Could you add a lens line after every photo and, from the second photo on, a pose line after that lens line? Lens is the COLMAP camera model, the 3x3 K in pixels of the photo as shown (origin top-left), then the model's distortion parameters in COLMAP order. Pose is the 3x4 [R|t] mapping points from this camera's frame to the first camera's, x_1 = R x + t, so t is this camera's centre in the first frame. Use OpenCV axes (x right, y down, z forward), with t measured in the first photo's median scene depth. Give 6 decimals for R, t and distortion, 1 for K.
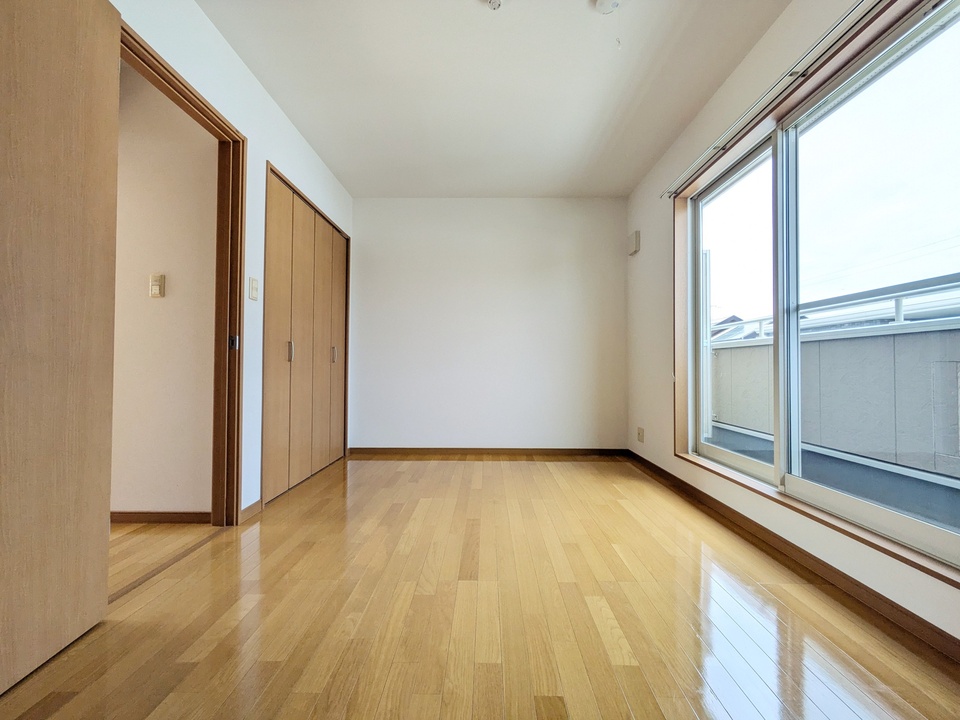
lens RADIAL K [[378.3, 0, 474.8], [0, 378.3, 359.1], [0, 0, 1]] dist [0.000635, 0.000190]
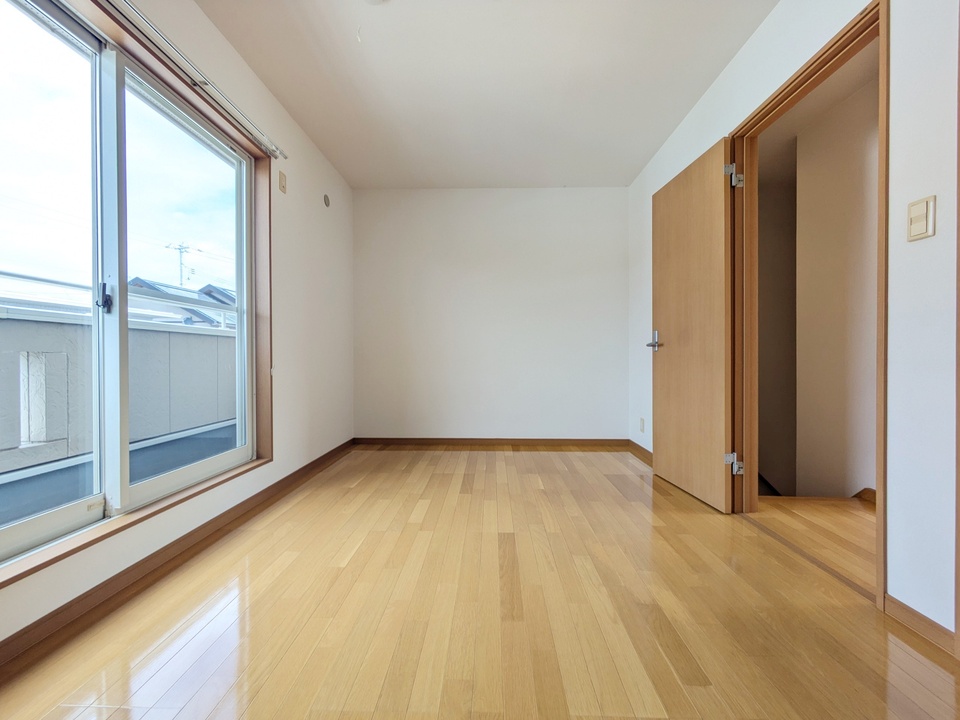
lens RADIAL K [[378.3, 0, 481.2], [0, 378.3, 357.8], [0, 0, 1]] dist [0.000635, 0.000190]
pose [[-0.999980, -0.004243, -0.004752, 0.063894], [-0.004159, 0.999837, -0.017595, 0.034757], [0.004826, -0.017575, -0.999834, 2.010939]]
